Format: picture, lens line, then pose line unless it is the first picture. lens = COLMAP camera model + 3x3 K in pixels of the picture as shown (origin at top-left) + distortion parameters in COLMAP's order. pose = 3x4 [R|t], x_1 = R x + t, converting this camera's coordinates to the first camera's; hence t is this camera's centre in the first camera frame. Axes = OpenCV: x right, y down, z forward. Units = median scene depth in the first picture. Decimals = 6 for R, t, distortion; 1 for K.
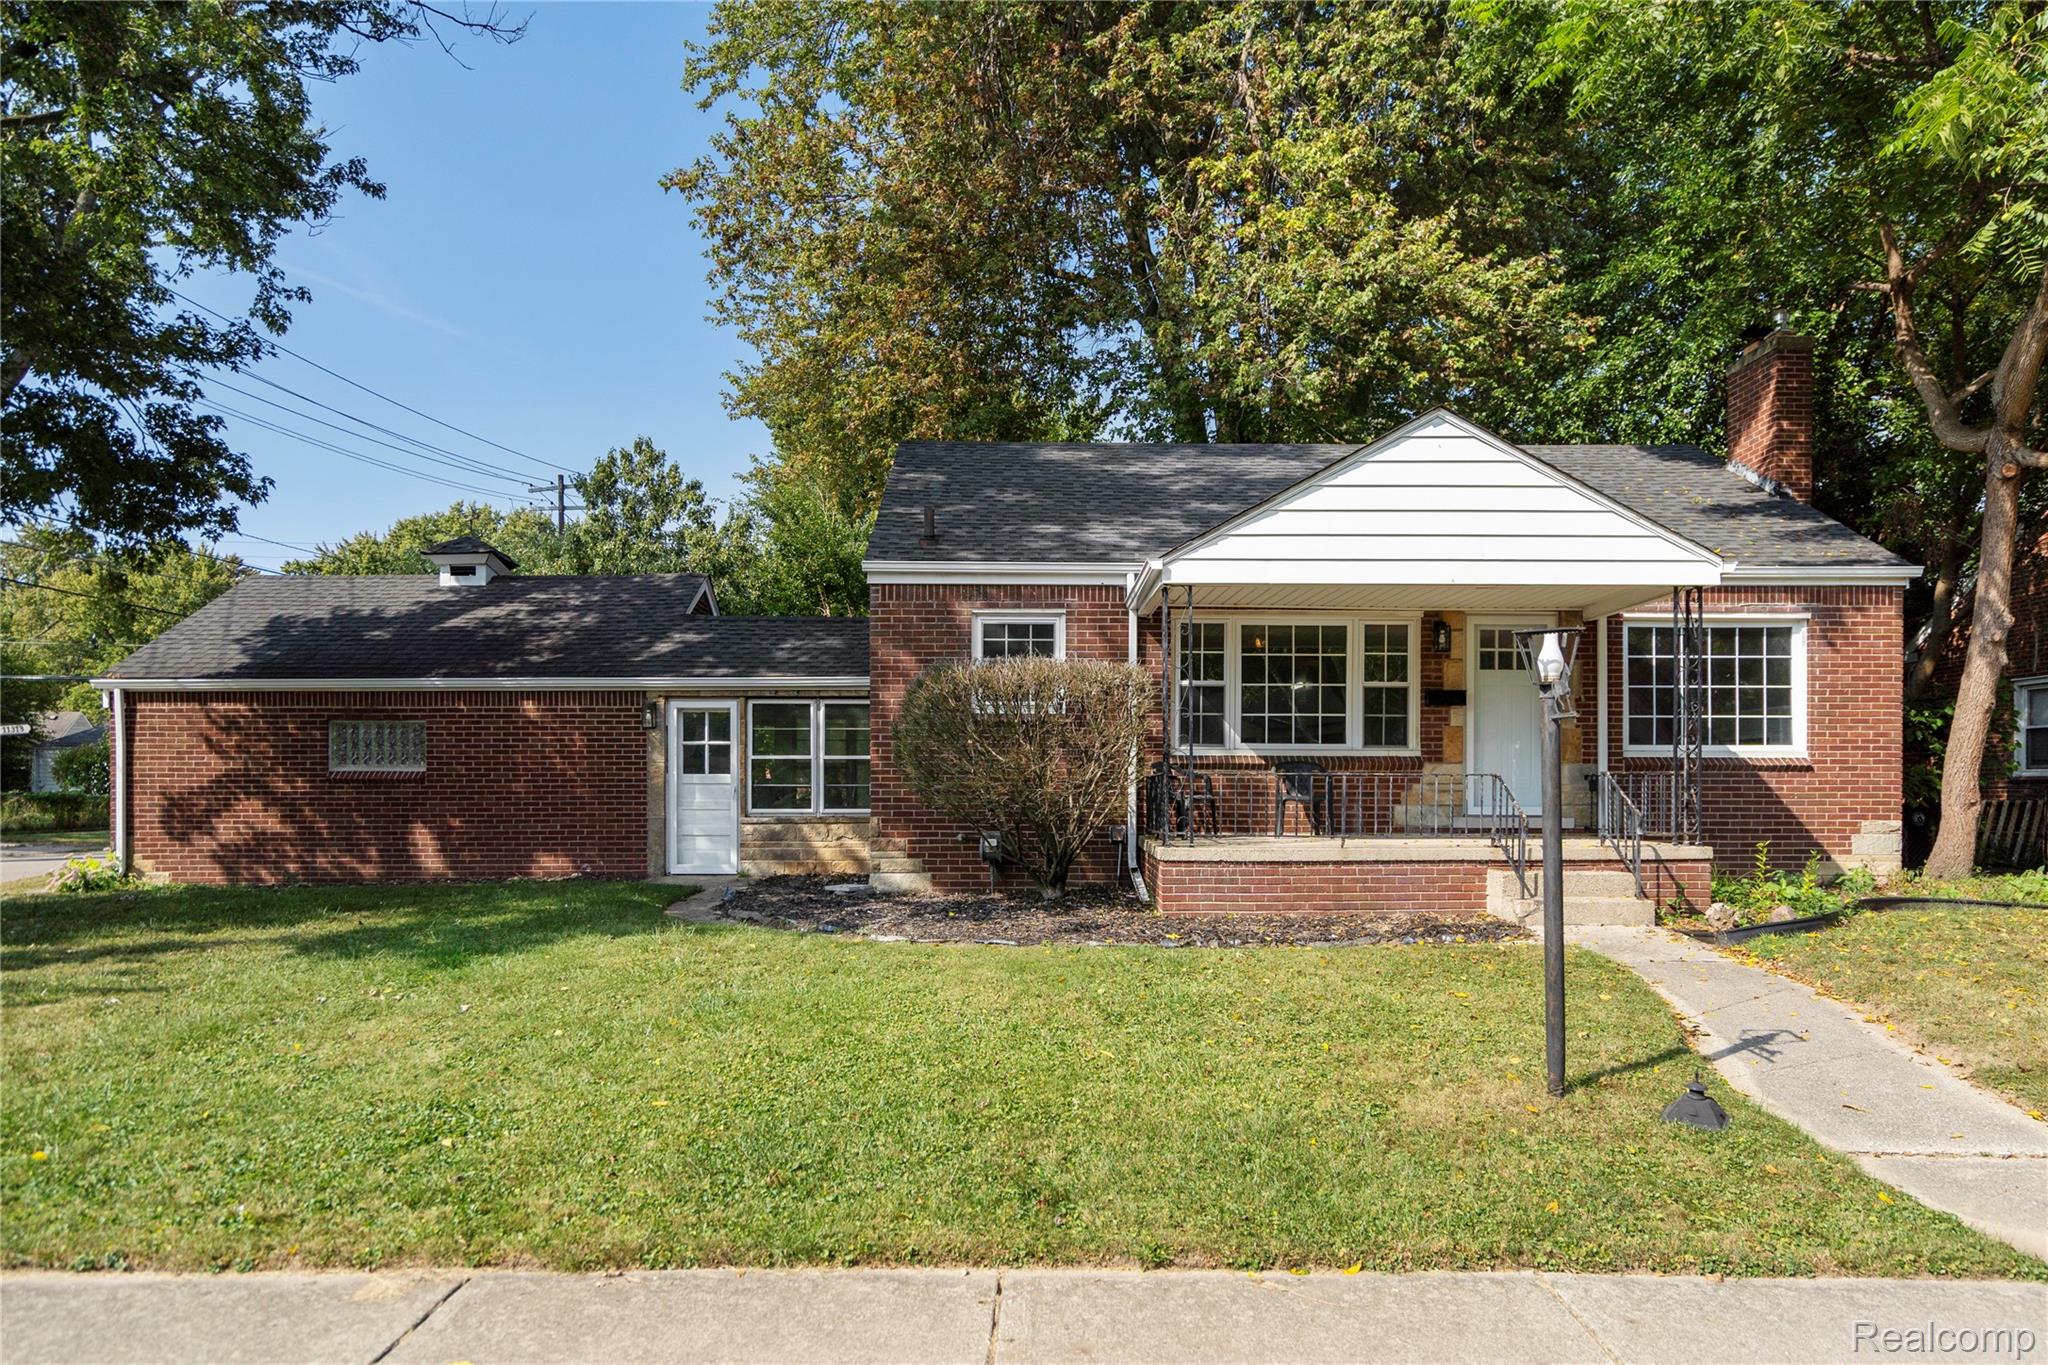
lens RADIAL K [[1260.9, 0, 1023.1], [0, 1260.9, 793.8], [0, 0, 1]] dist [-0.000078, 0.002681]
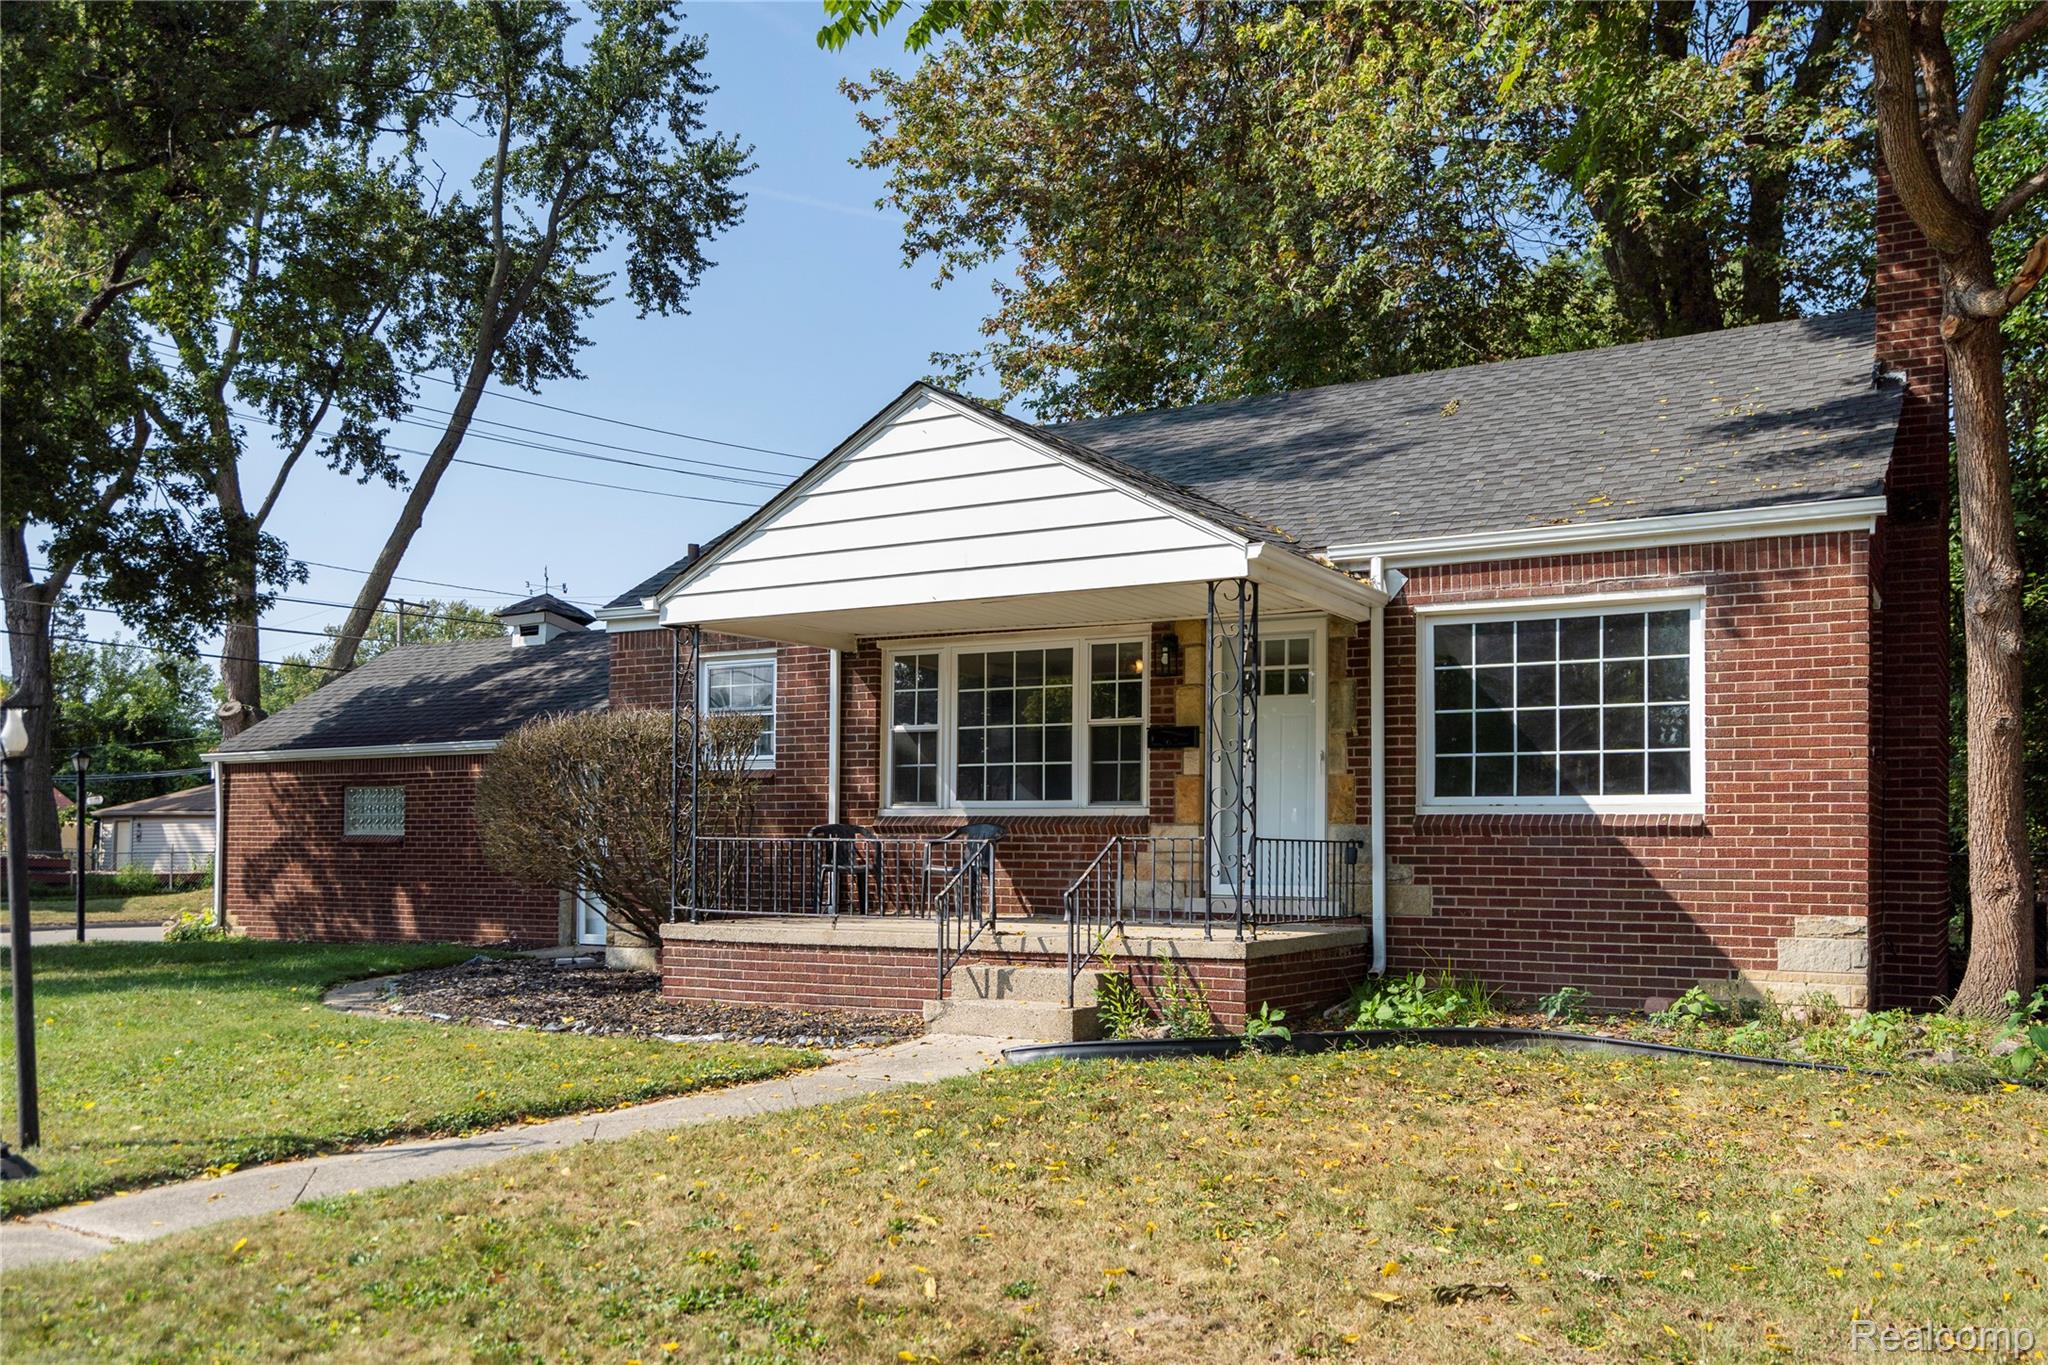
lens RADIAL K [[1725.5, 0, 1024.3], [0, 1725.5, 803.1], [0, 0, 1]] dist [0.005729, -0.000309]
pose [[0.854069, -0.010488, -0.520054, 0.781900], [-0.007954, 0.999416, -0.033219, -0.002518], [0.520099, 0.032508, 0.853487, 0.083611]]
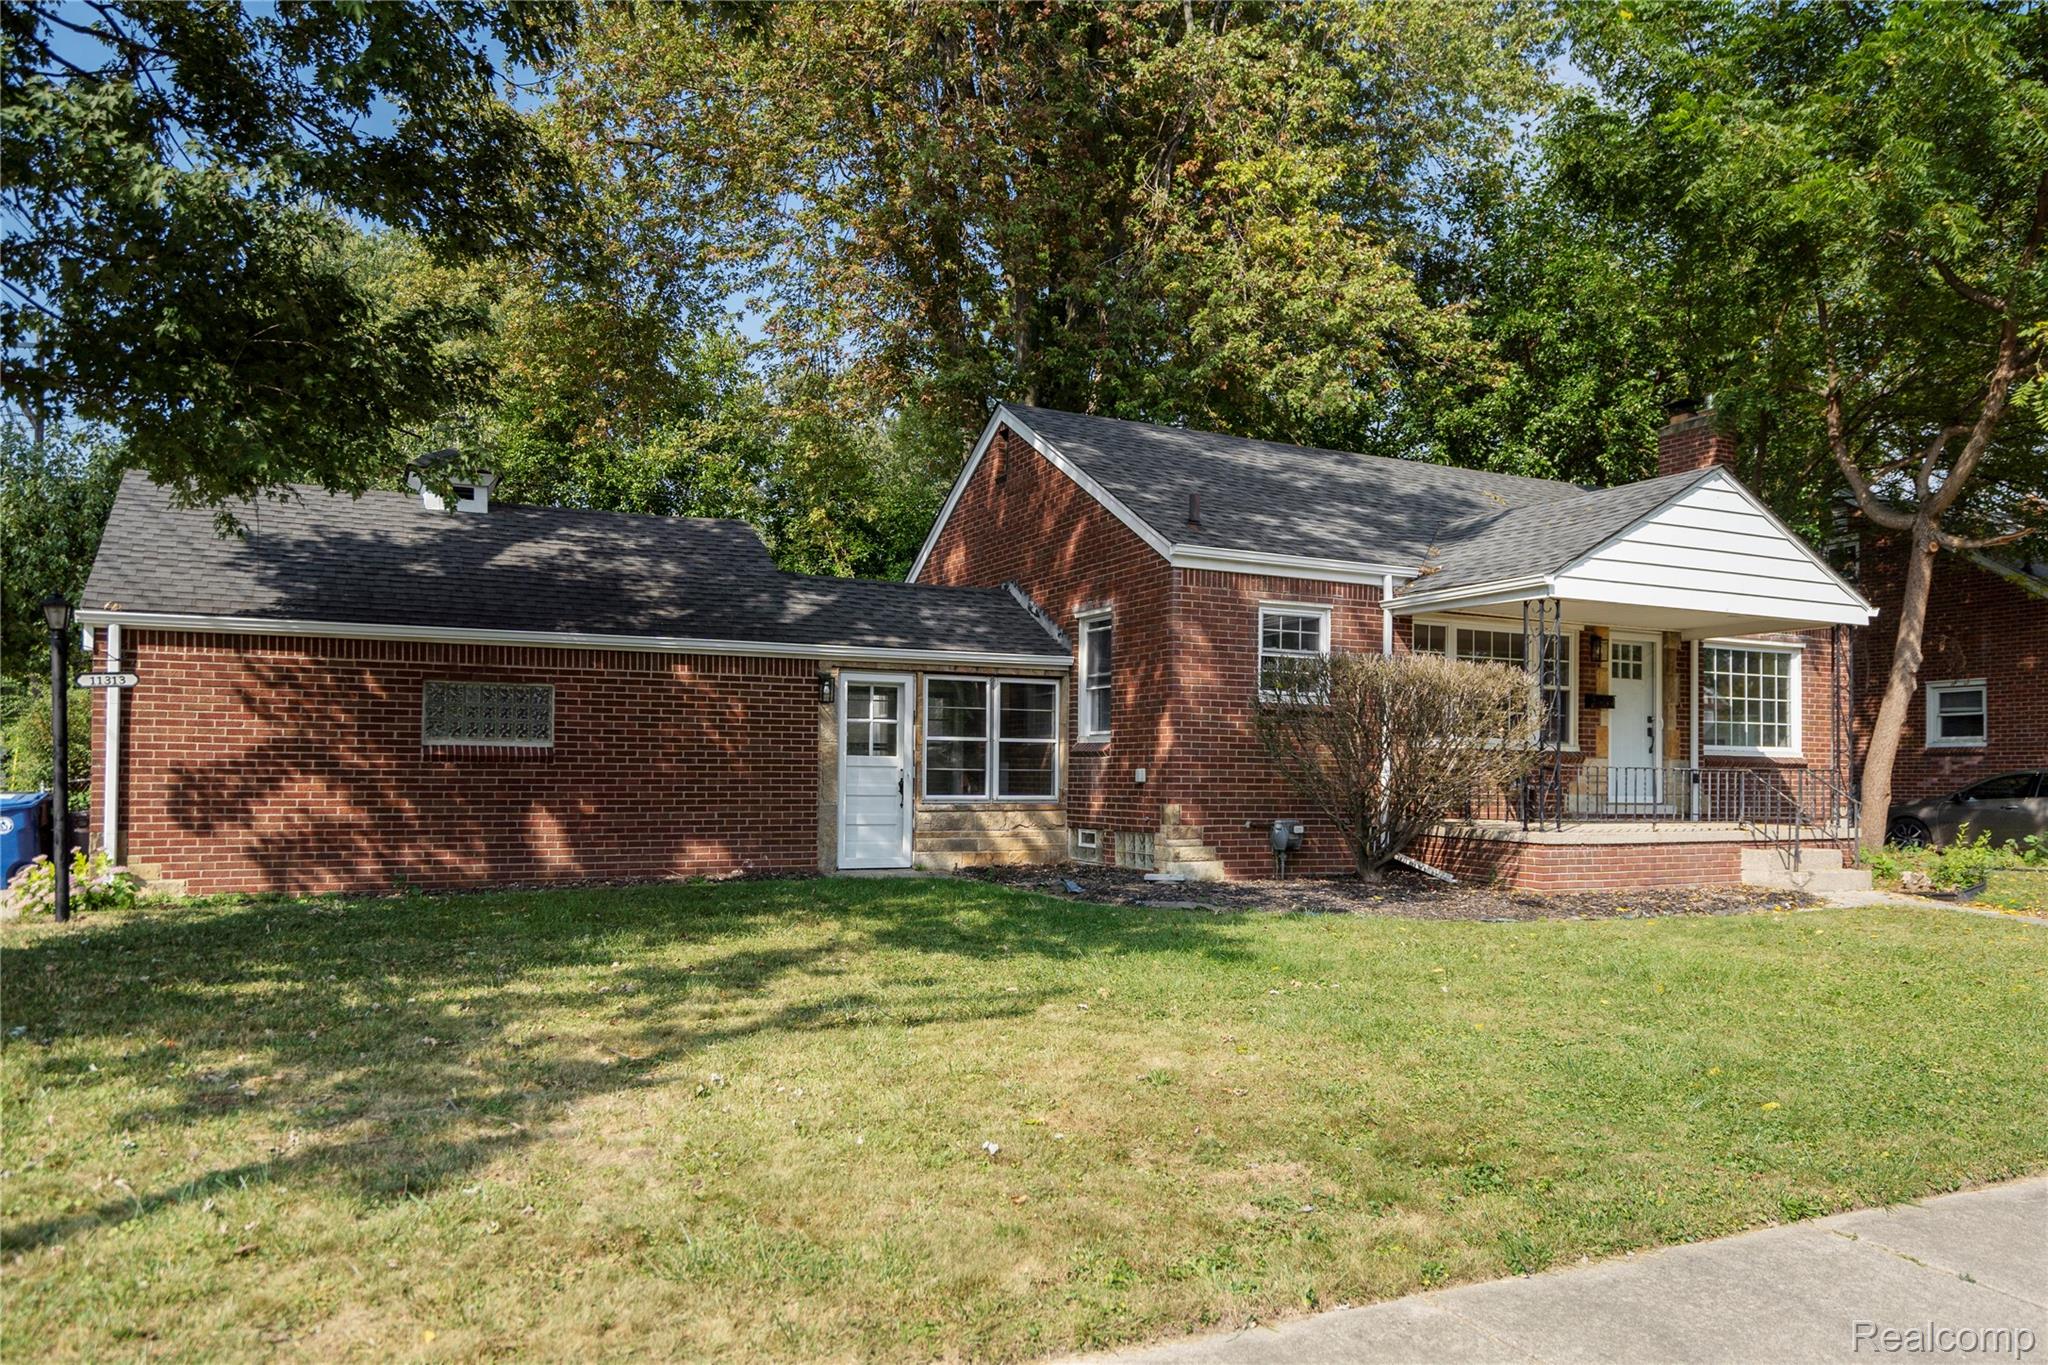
lens RADIAL K [[1433.0, 0, 1030.4], [0, 1433.0, 730.1], [0, 0, 1]] dist [0.002681, -0.000658]
pose [[0.901601, 0.023195, 0.431946, -0.694012], [-0.009630, 0.999390, -0.033565, -0.000712], [-0.432461, 0.026102, 0.901275, 0.042633]]
